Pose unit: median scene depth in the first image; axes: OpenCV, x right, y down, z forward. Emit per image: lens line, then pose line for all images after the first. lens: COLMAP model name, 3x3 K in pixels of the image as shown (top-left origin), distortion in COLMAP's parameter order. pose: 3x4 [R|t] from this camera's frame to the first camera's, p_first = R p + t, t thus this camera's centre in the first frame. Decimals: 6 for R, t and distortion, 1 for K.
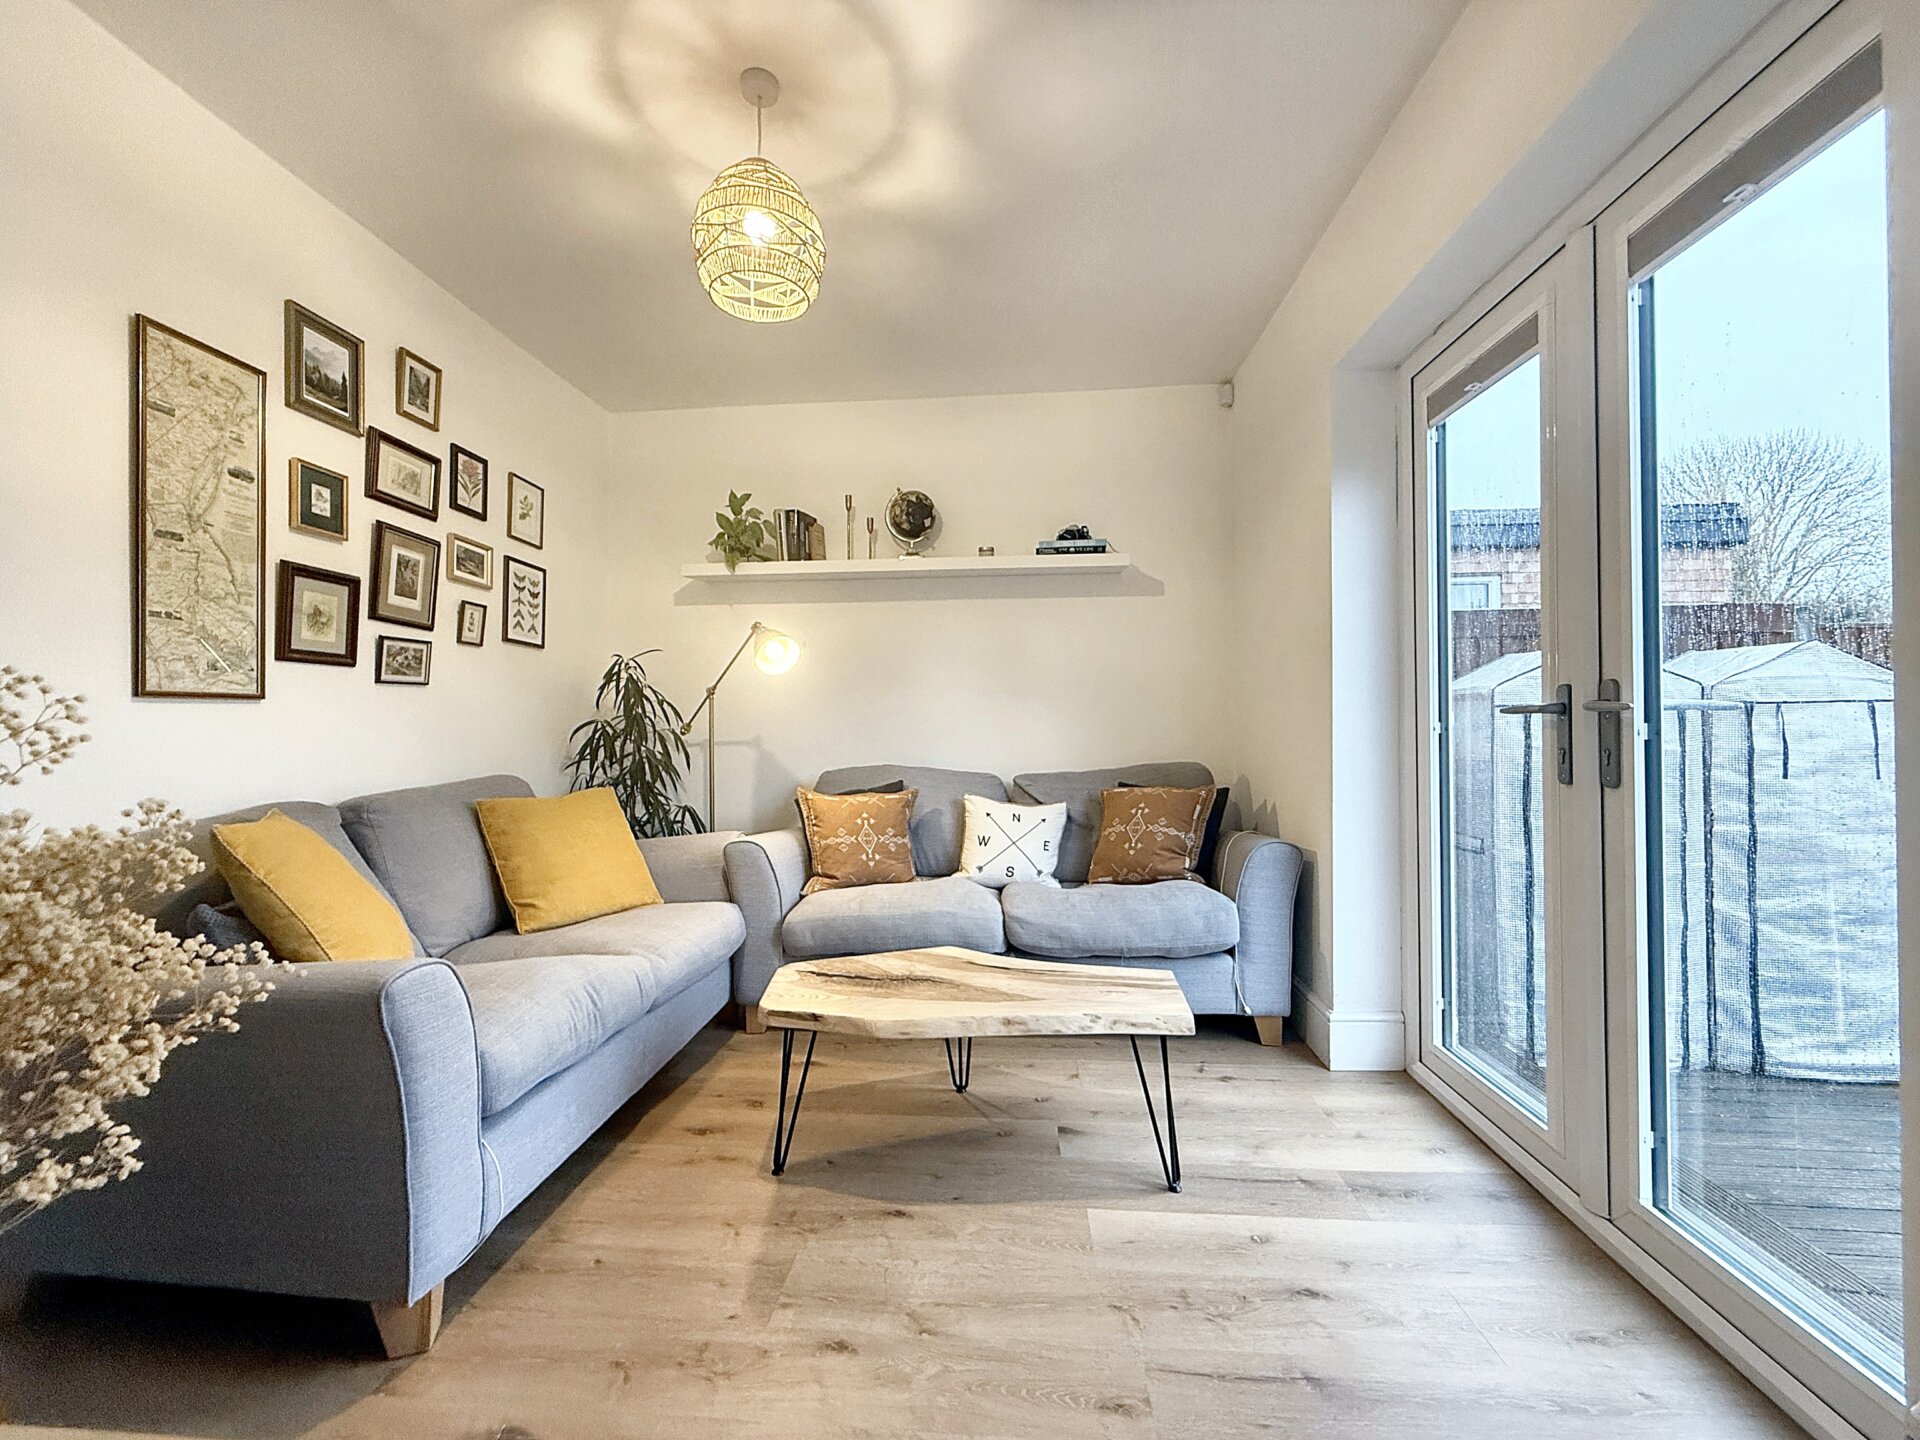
lens RADIAL K [[769.6, 0, 953.7], [0, 769.6, 718.6], [0, 0, 1]] dist [-0.000111, 0.000039]
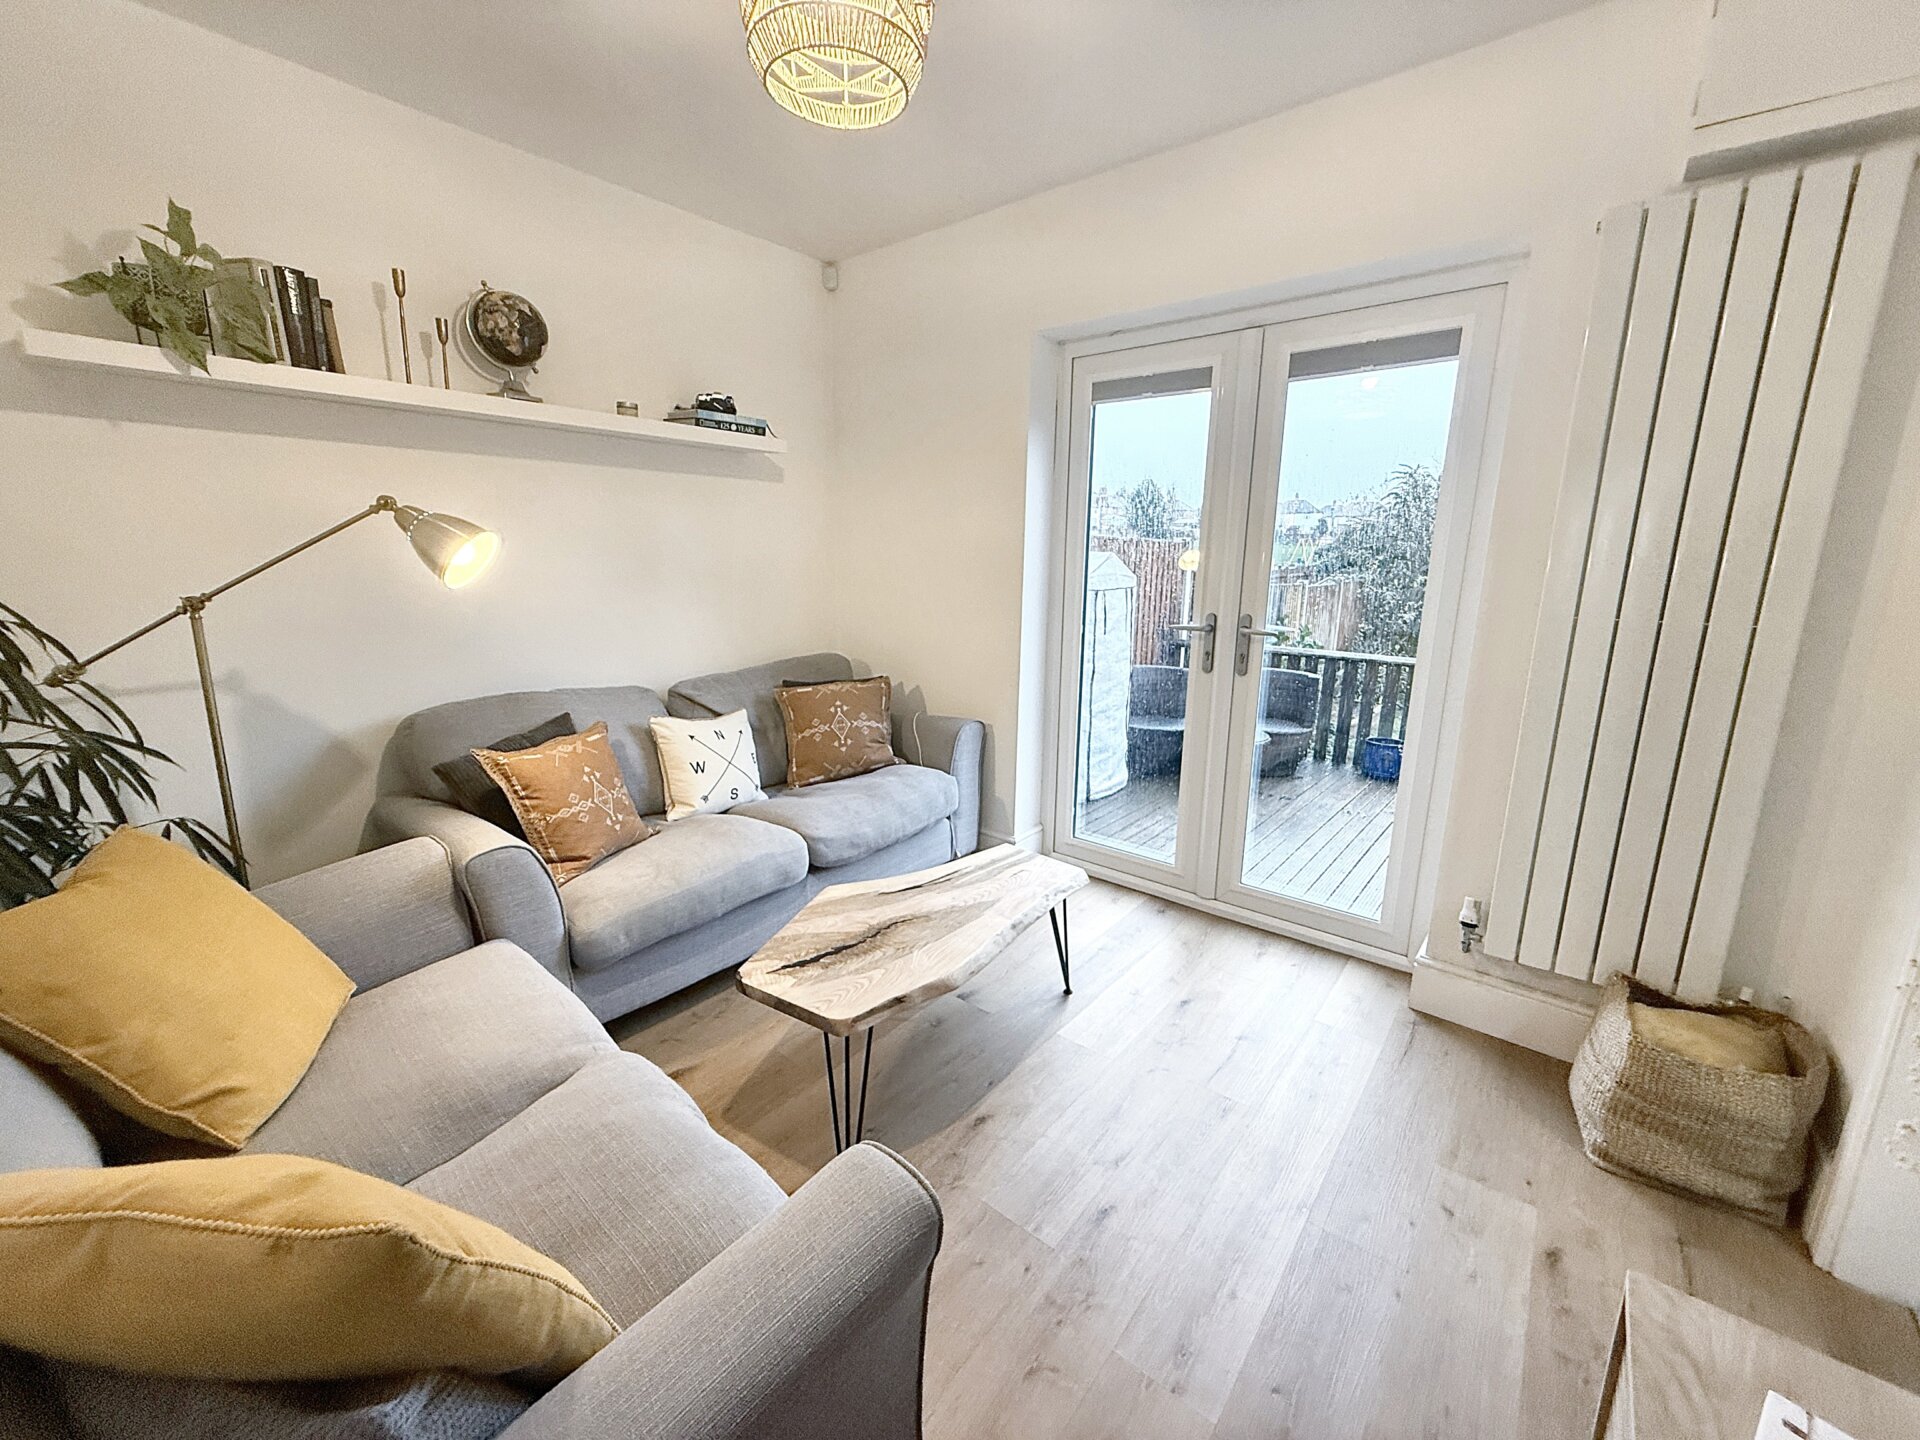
lens RADIAL K [[769.6, 0, 953.7], [0, 769.6, 718.6], [0, 0, 1]] dist [-0.000111, 0.000039]
pose [[0.567214, -0.163012, 0.807277, -0.540895], [-0.019644, 0.977259, 0.211138, -0.096381], [-0.823336, -0.135618, 0.551113, 0.298845]]
